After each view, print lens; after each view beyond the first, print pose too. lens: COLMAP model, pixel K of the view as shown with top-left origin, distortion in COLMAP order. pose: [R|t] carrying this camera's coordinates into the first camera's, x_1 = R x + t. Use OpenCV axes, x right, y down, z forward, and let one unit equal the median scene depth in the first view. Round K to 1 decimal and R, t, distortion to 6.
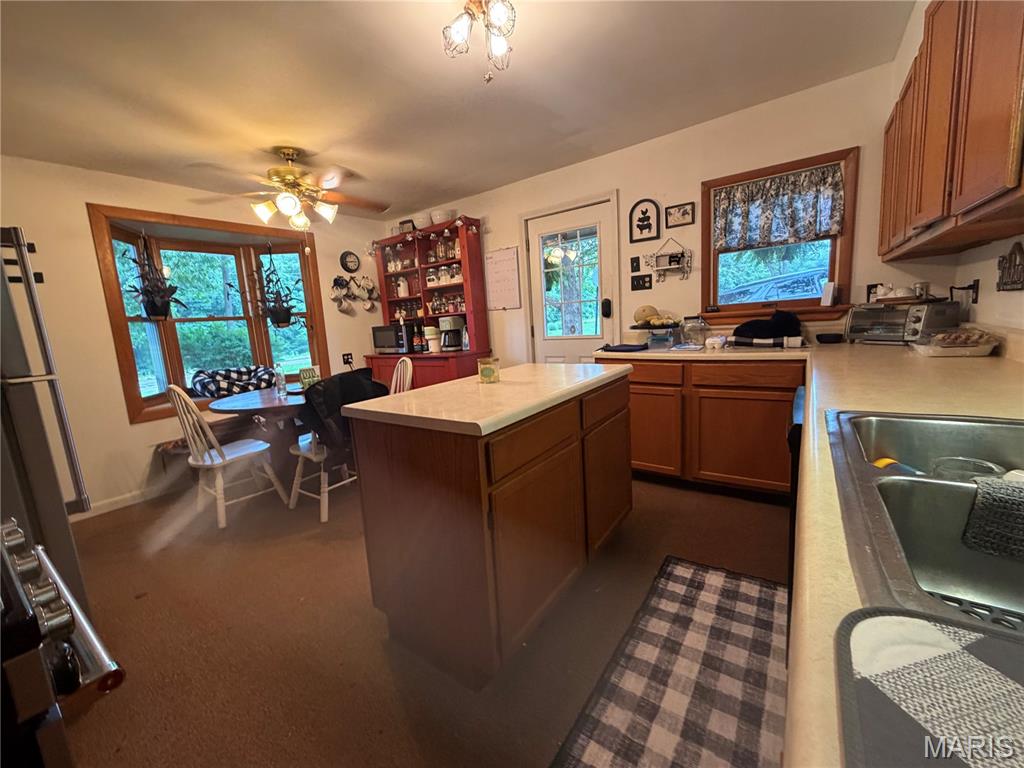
lens RADIAL K [[413.2, 0, 513.1], [0, 413.2, 381.2], [0, 0, 1]] dist [-0.000122, 0.000031]
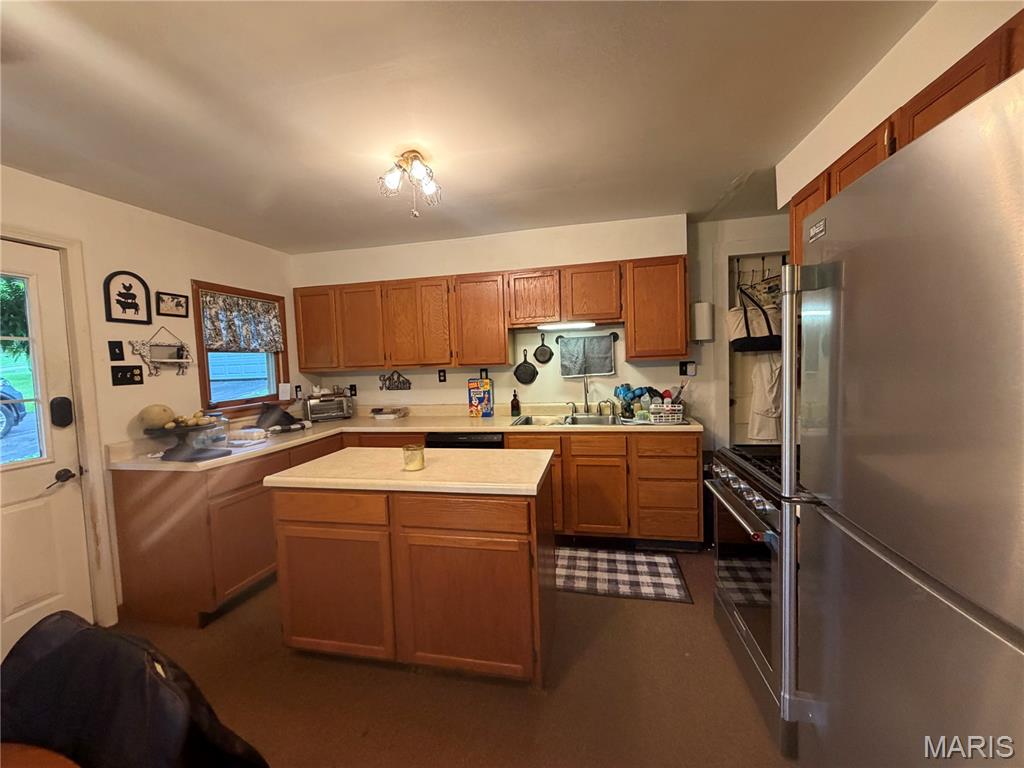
lens RADIAL K [[413.2, 0, 510.2], [0, 413.2, 384.0], [0, 0, 1]] dist [-0.000122, 0.000031]
pose [[-0.396235, 0.024702, 0.917817, -0.677826], [0.194222, 0.979271, 0.057492, -0.135581], [-0.897372, 0.201041, -0.392819, 0.695997]]
